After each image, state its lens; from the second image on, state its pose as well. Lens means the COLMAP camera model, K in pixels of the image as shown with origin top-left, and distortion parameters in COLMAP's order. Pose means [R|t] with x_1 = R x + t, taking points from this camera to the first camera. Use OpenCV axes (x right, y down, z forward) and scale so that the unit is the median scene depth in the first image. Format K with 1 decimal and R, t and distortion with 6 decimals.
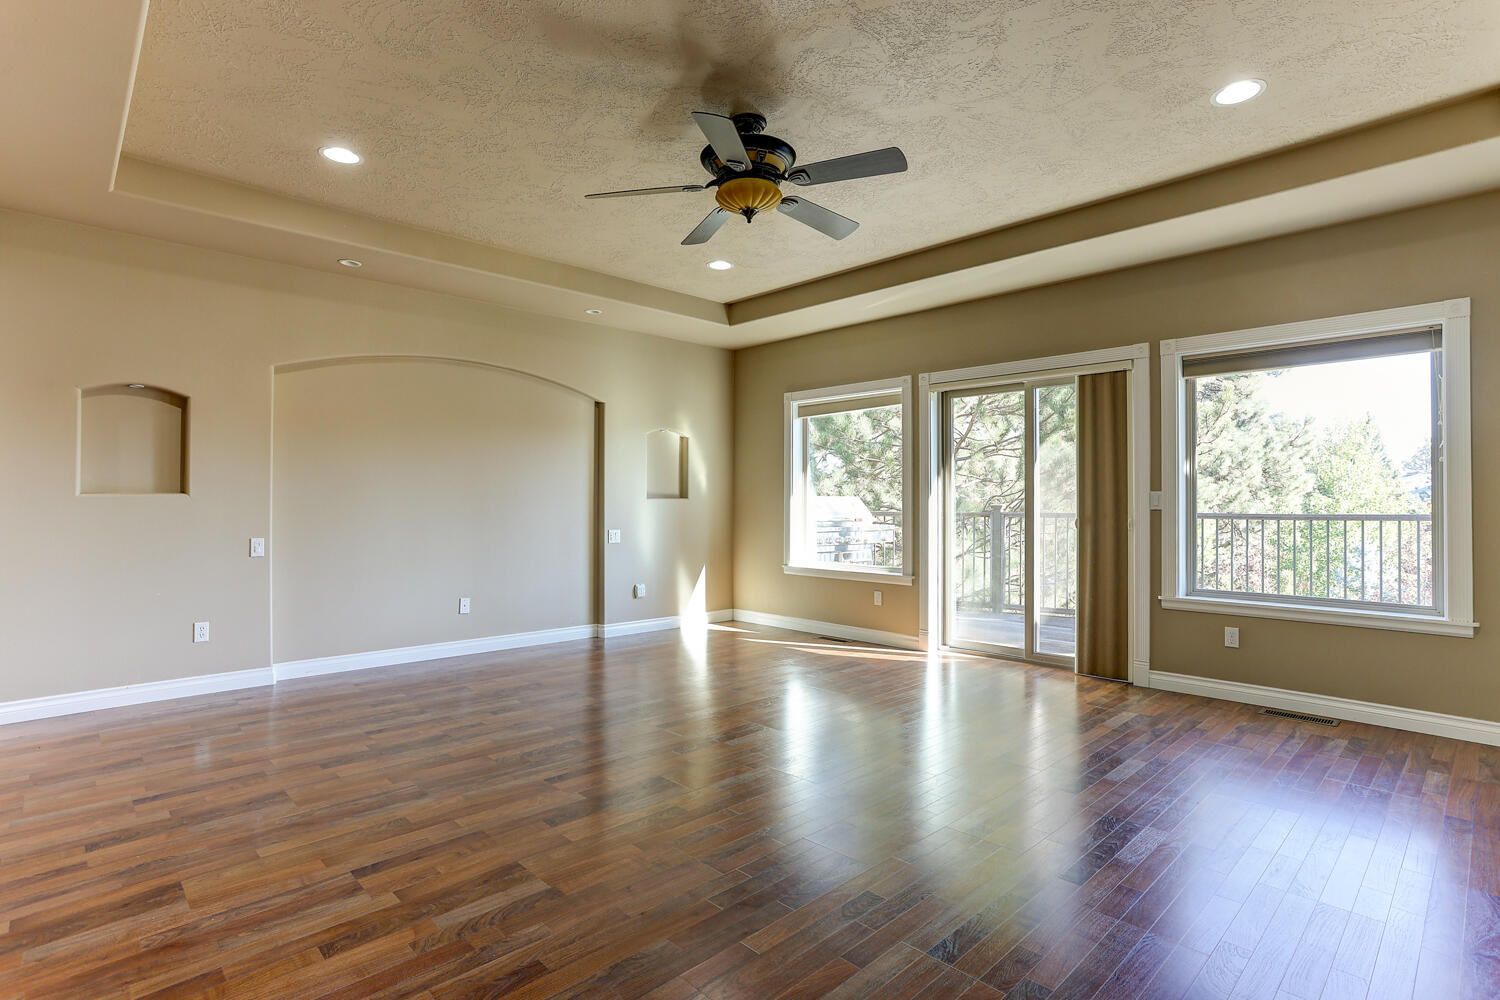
lens RADIAL K [[729.3, 0, 758.0], [0, 729.3, 491.7], [0, 0, 1]] dist [-0.046480, 0.021023]
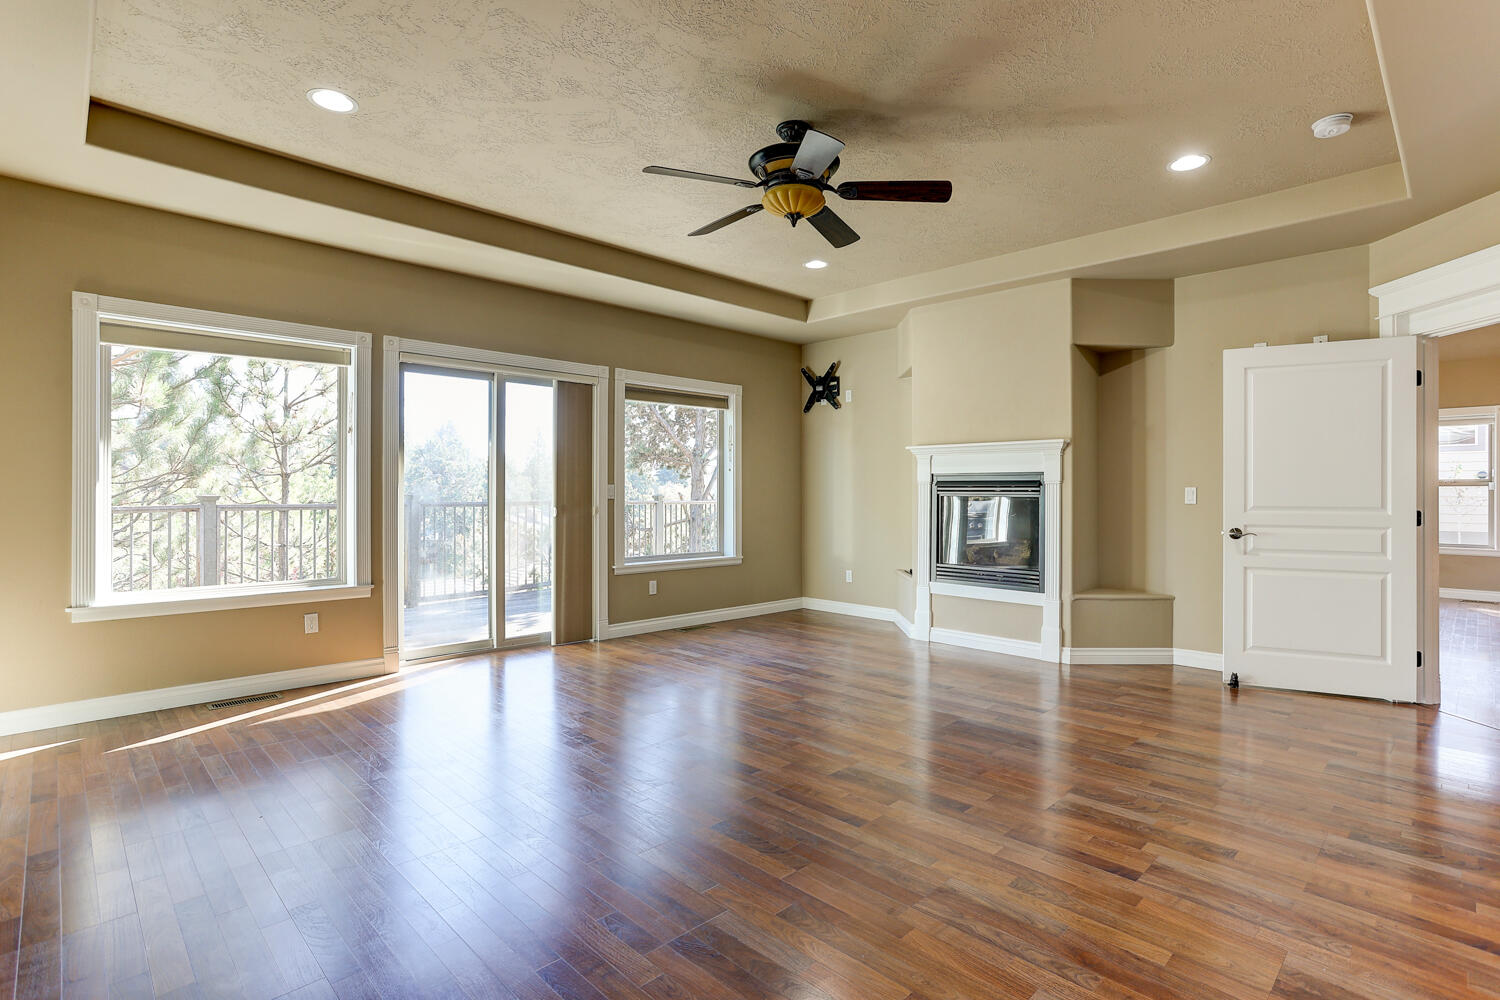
lens RADIAL K [[729.3, 0, 762.6], [0, 729.3, 490.2], [0, 0, 1]] dist [-0.046480, 0.021023]
pose [[-0.001628, 0.003334, 0.999993, -0.764733], [-0.017165, 0.999847, -0.003362, 0.009722], [-0.999851, -0.017170, -0.001570, 0.754725]]
